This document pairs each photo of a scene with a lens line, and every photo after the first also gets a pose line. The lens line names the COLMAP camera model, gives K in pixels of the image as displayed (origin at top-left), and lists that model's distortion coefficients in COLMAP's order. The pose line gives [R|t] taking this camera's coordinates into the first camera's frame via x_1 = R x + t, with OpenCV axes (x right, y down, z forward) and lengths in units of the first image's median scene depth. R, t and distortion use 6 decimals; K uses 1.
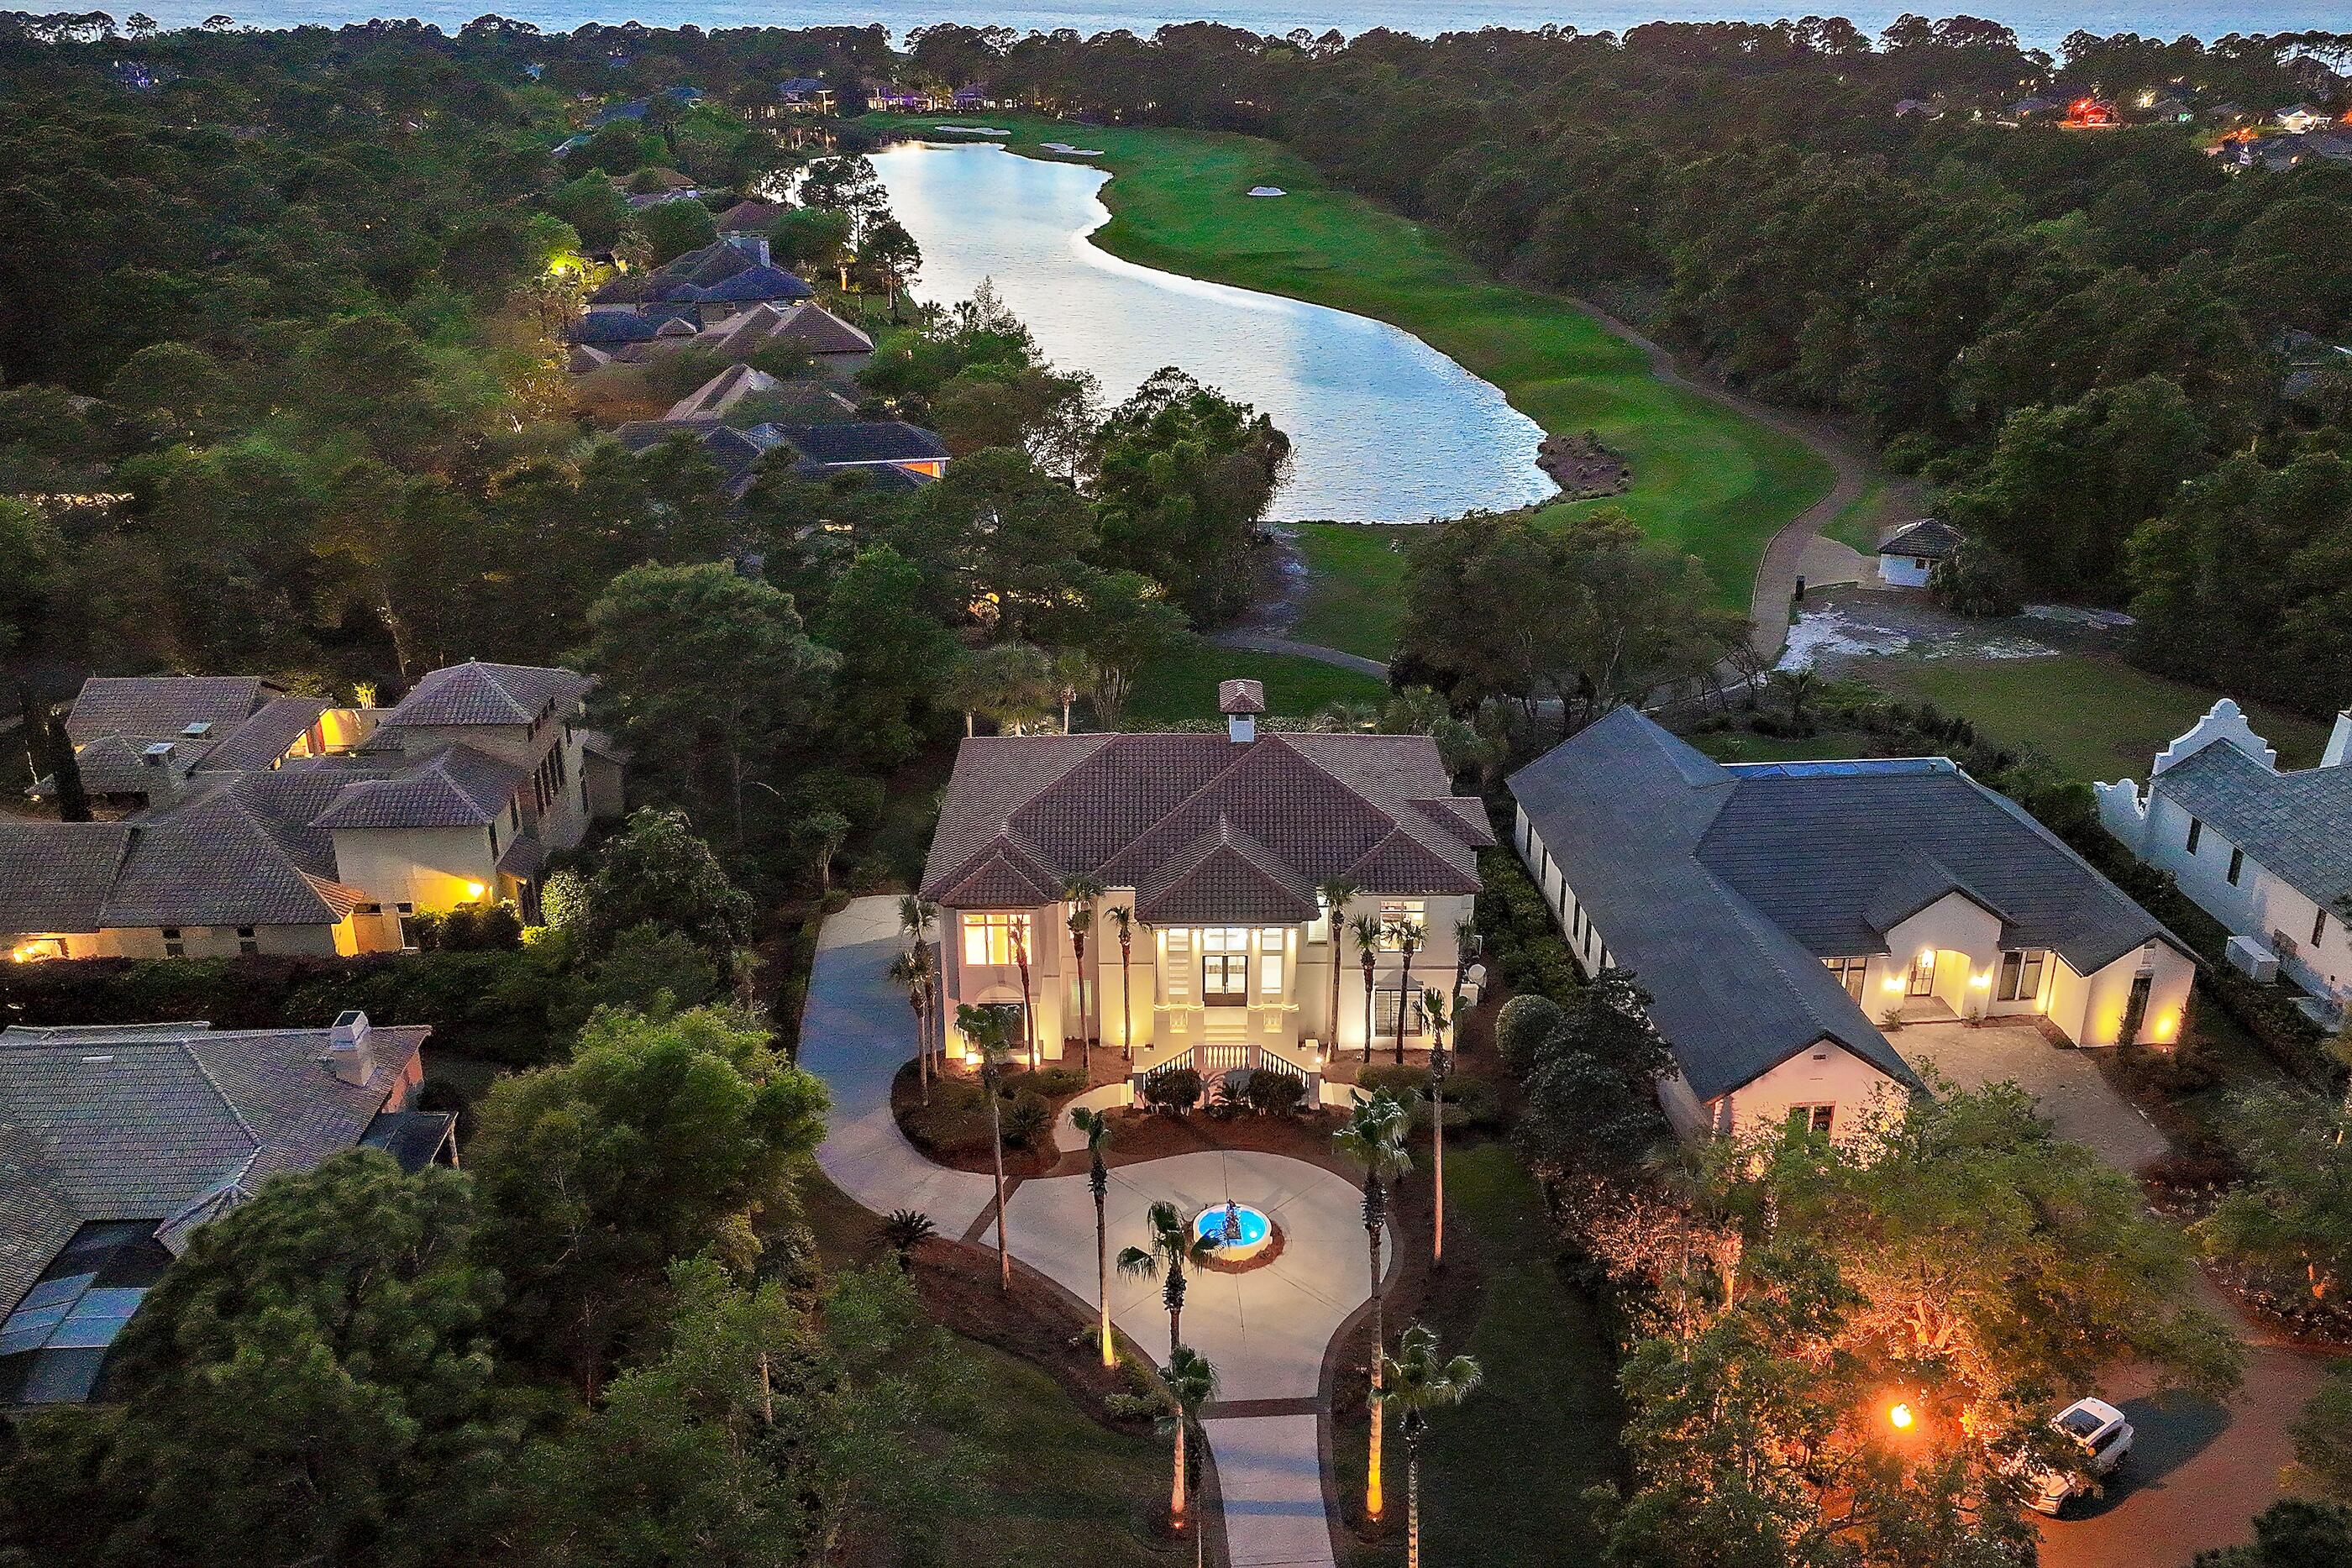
lens RADIAL K [[1955.2, 0, 1176.0], [0, 1955.2, 784.0], [0, 0, 1]] dist [0.002094, 0.003720]
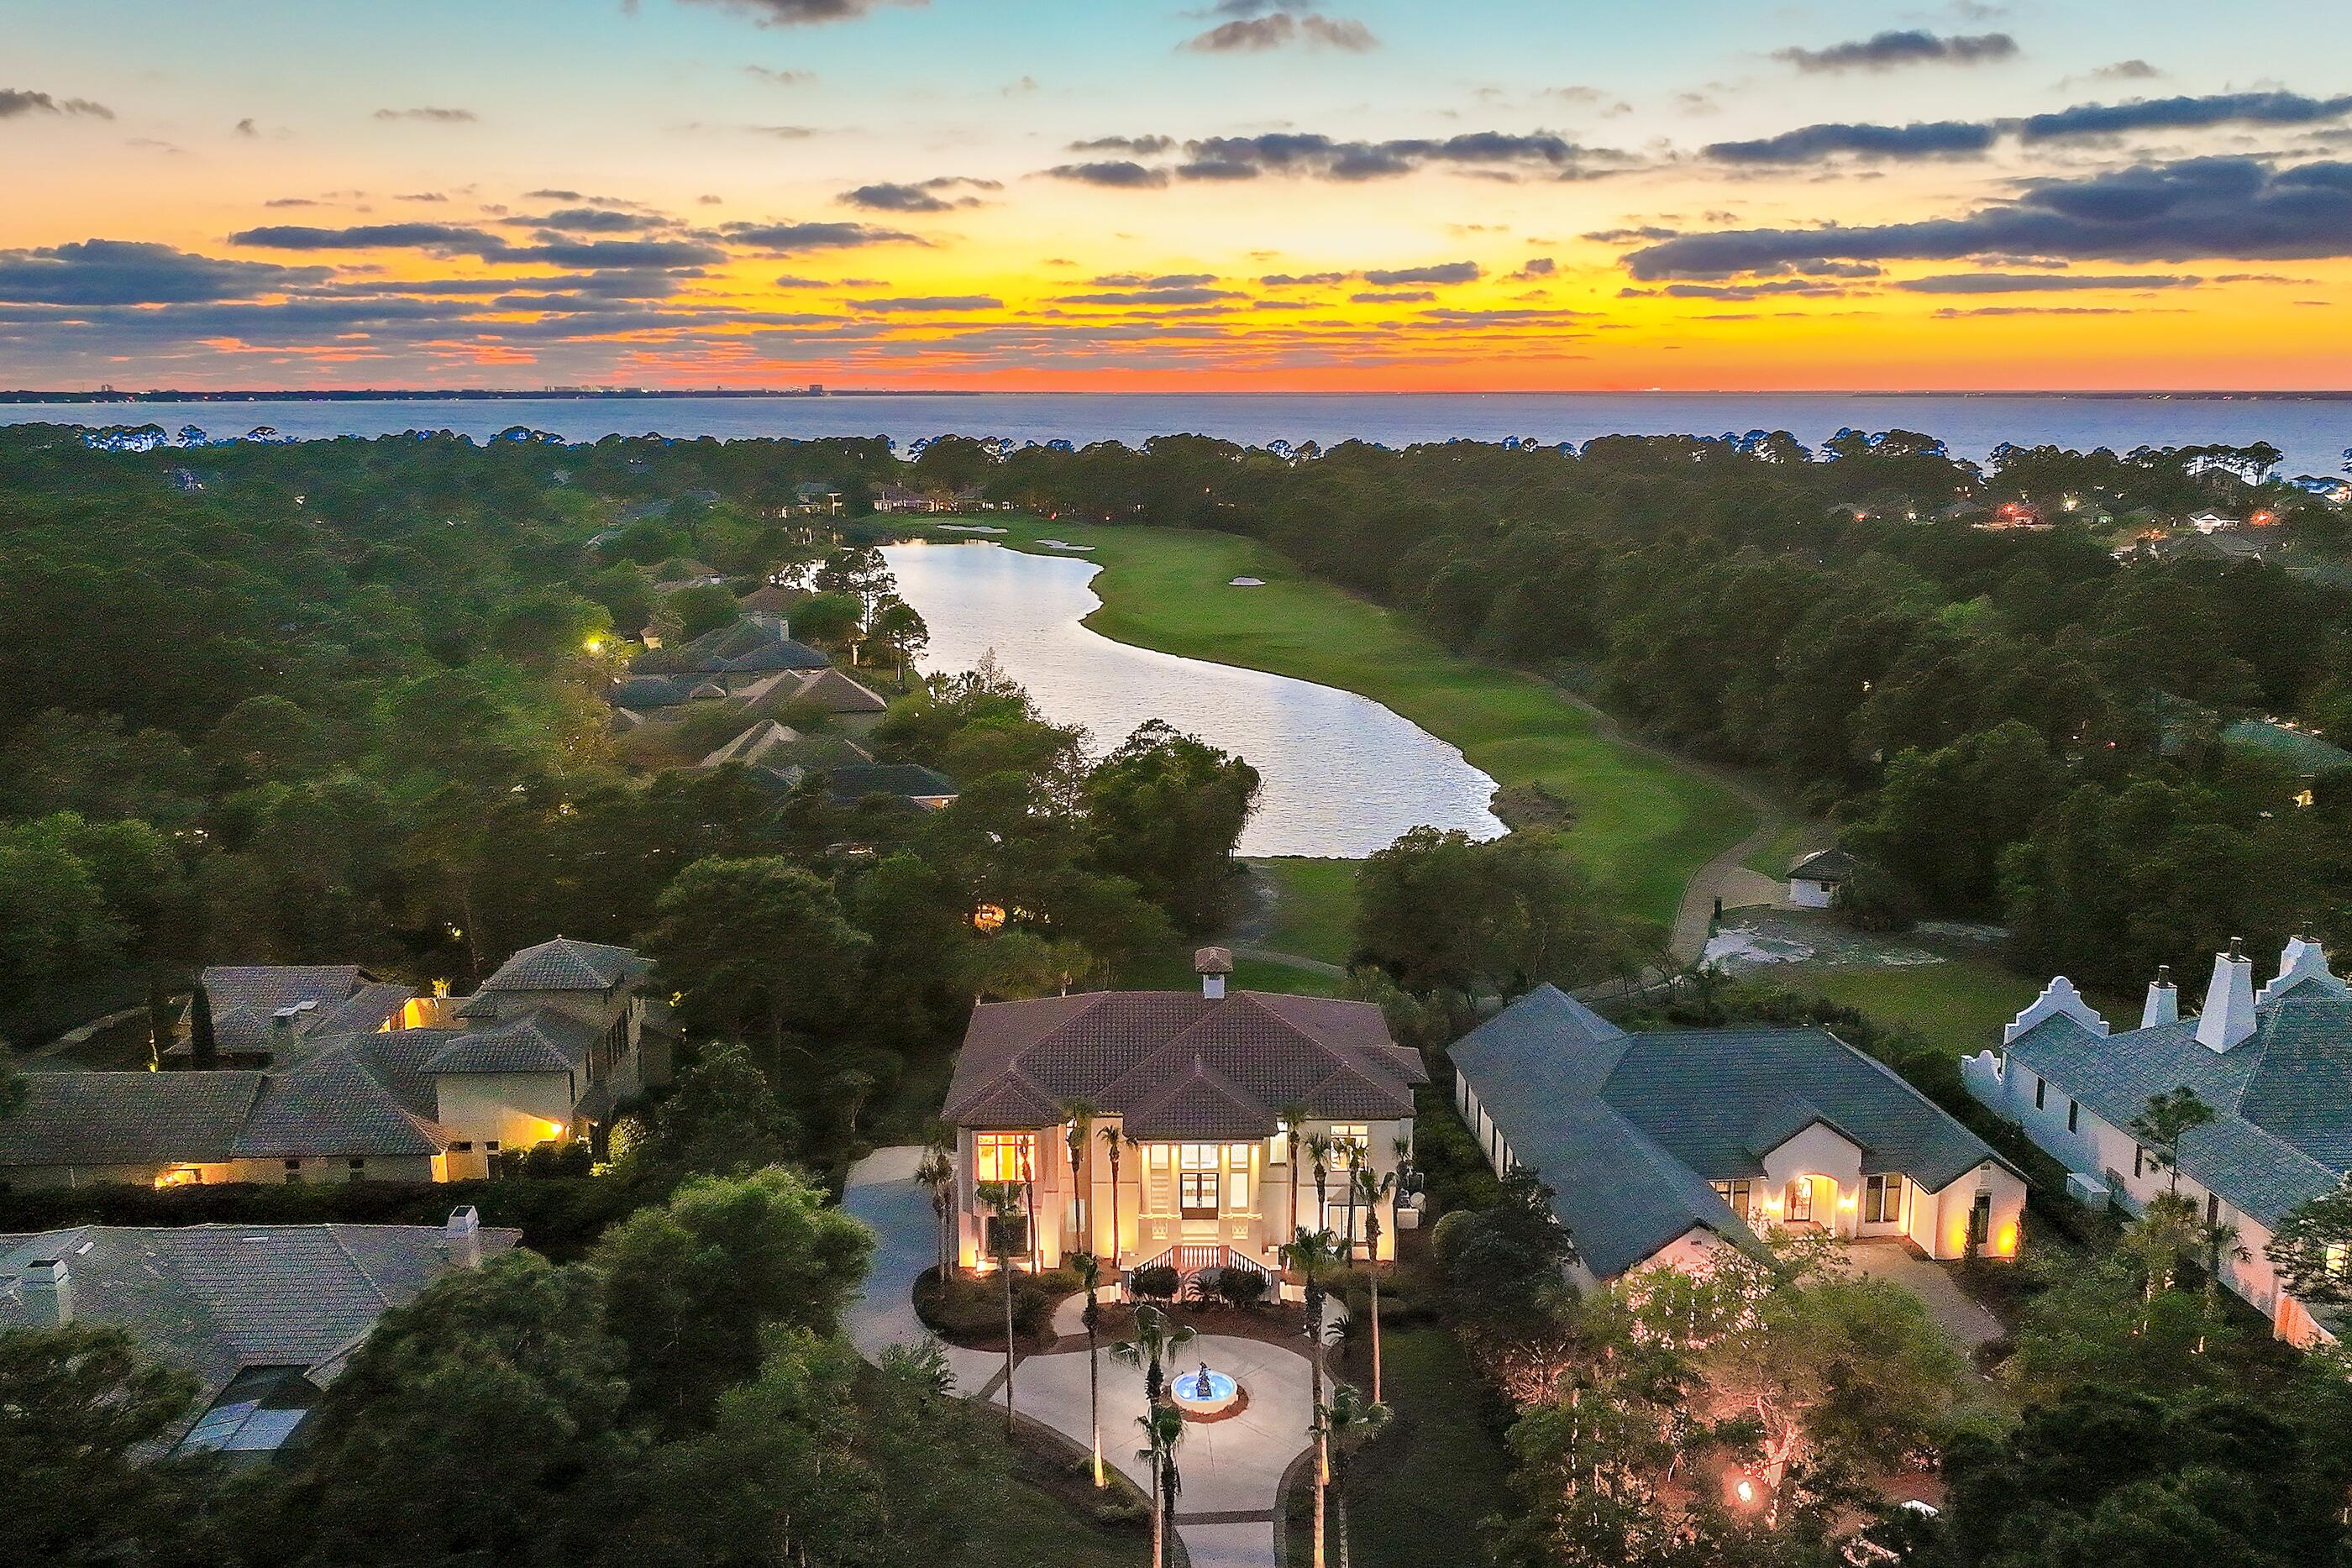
lens RADIAL K [[1982.6, 0, 1176.0], [0, 1982.6, 784.0], [0, 0, 1]] dist [0.002298, -0.003128]
pose [[0.999981, 0.000861, 0.006116, 0.003519], [0.000356, 0.980580, -0.196118, 0.088915], [-0.006166, 0.196117, 0.980561, -0.208103]]
